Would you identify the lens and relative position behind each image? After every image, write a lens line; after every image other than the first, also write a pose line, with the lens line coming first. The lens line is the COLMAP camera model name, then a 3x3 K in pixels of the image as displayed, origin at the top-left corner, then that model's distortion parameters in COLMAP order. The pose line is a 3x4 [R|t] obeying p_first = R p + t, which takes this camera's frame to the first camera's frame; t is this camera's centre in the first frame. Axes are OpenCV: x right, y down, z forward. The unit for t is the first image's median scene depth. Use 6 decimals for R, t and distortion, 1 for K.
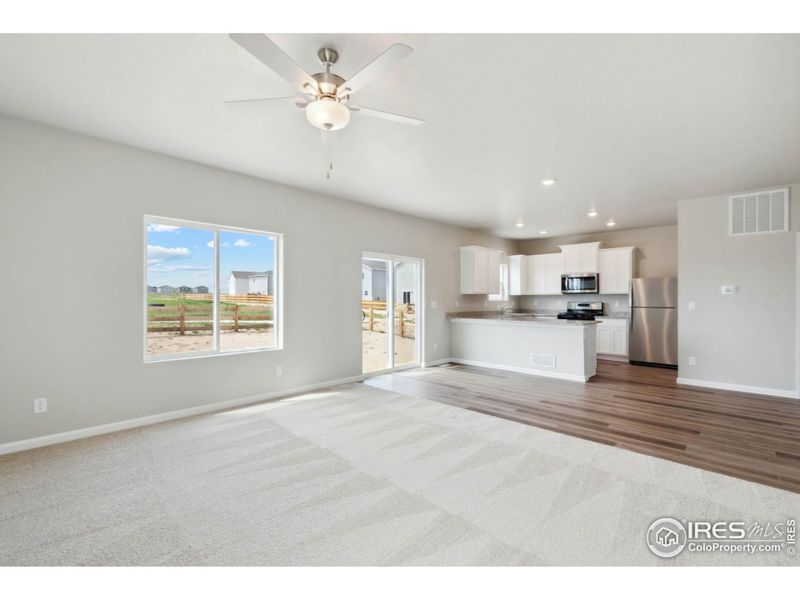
lens RADIAL K [[369.5, 0, 406.0], [0, 369.5, 289.5], [0, 0, 1]] dist [0.016699, -0.000544]
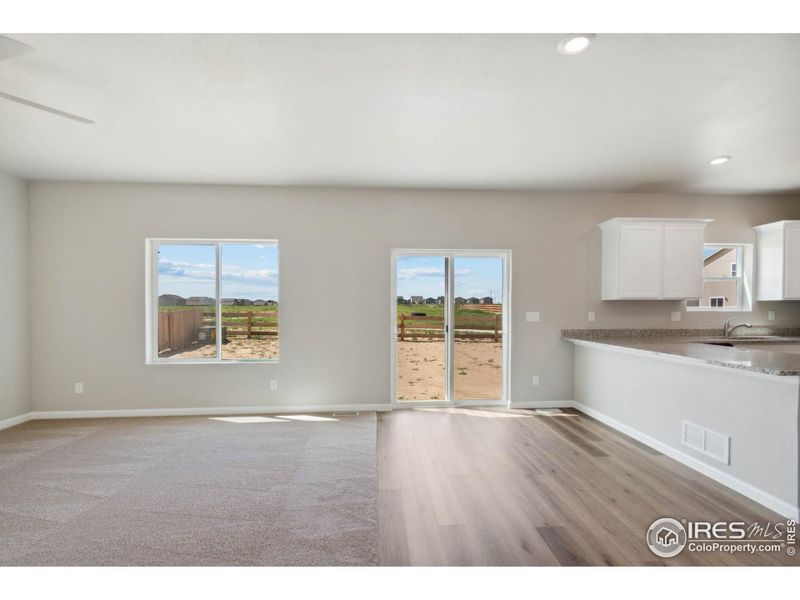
lens RADIAL K [[369.5, 0, 398.2], [0, 369.5, 307.5], [0, 0, 1]] dist [0.016699, -0.000544]
pose [[0.734973, -0.004971, -0.678078, 0.363581], [0.019900, 0.999701, 0.014241, 0.009059], [0.677804, -0.023961, 0.734852, 0.354413]]
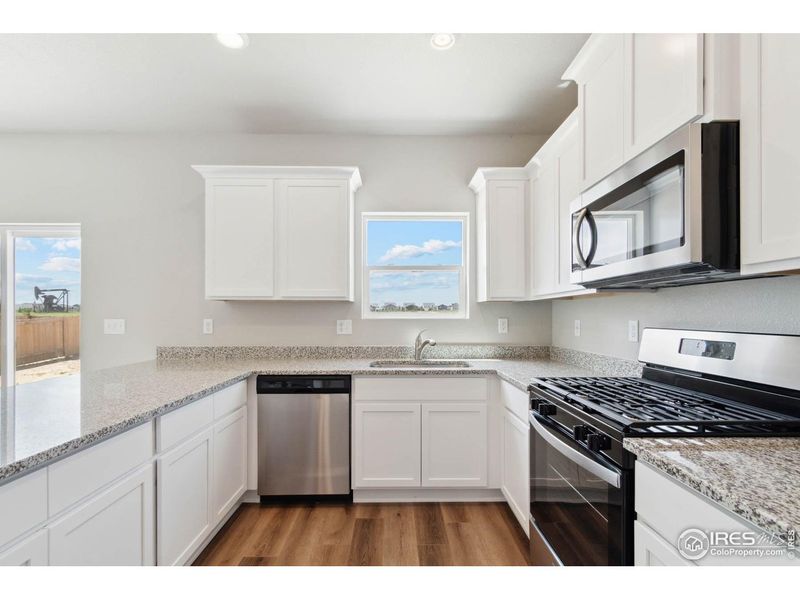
lens RADIAL K [[369.5, 0, 410.9], [0, 369.5, 314.8], [0, 0, 1]] dist [0.016699, -0.000544]
pose [[0.696571, -0.000466, -0.717487, 0.652872], [0.015978, 0.999762, 0.014863, 0.026710], [0.717310, -0.021817, 0.696413, 0.984679]]
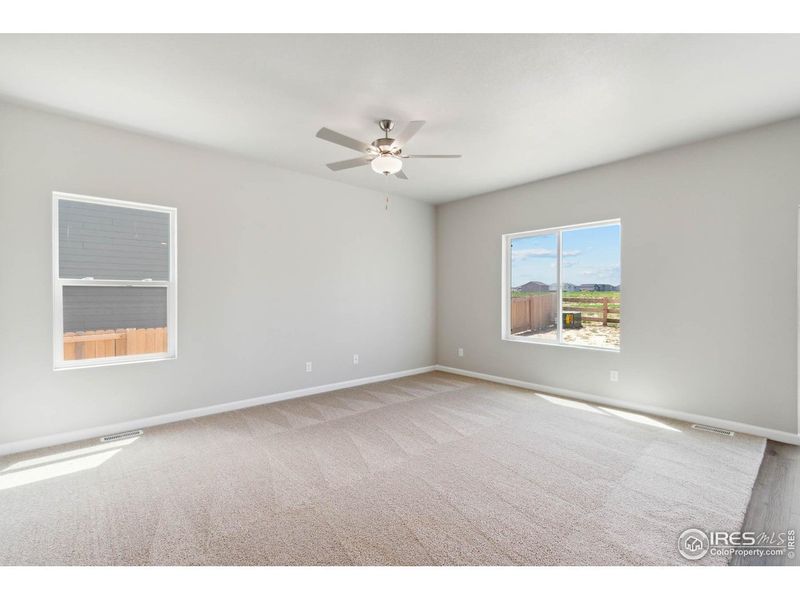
lens RADIAL K [[369.5, 0, 403.3], [0, 369.5, 298.7], [0, 0, 1]] dist [0.016699, -0.000544]
pose [[-0.070729, 0.009148, -0.997454, 0.385619], [0.024744, 0.999666, 0.007414, 0.010504], [0.997189, -0.024156, -0.070932, 0.381482]]
